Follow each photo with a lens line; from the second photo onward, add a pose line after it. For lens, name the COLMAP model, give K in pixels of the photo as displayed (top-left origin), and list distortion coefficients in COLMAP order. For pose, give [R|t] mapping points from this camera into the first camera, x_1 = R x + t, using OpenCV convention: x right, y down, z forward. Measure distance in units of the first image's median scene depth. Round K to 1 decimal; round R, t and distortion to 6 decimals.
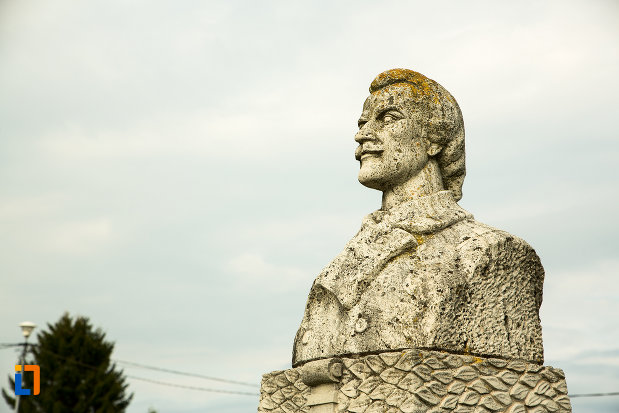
lens RADIAL K [[1013.3, 0, 309.5], [0, 1013.3, 206.5], [0, 0, 1]] dist [0.138995, 0.026621]
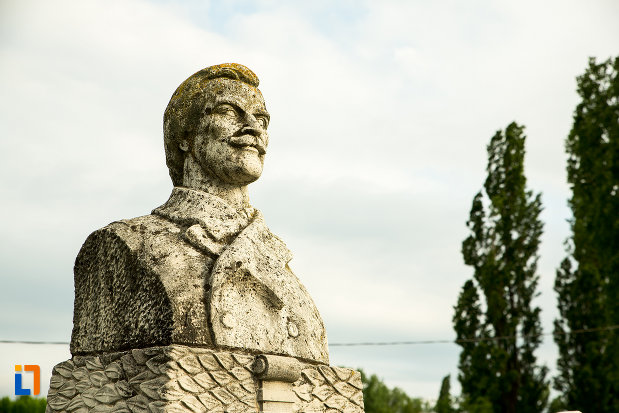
lens RADIAL K [[1013.3, 0, 309.5], [0, 1013.3, 206.5], [0, 0, 1]] dist [0.138995, 0.026621]
pose [[-0.124719, 0.248001, 0.960698, -0.991384], [-0.300015, 0.913506, -0.274767, 0.286244], [-0.945746, -0.322493, -0.039527, 1.083130]]
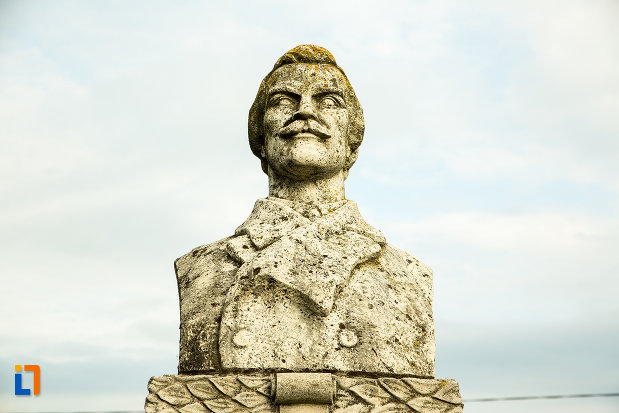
lens RADIAL K [[1013.3, 0, 309.5], [0, 1013.3, 206.5], [0, 0, 1]] dist [0.138995, 0.026621]
pose [[0.558988, 0.252652, 0.789746, -0.661724], [-0.229760, 0.962348, -0.145245, 0.143639], [-0.796708, -0.100262, 0.595990, 0.549232]]
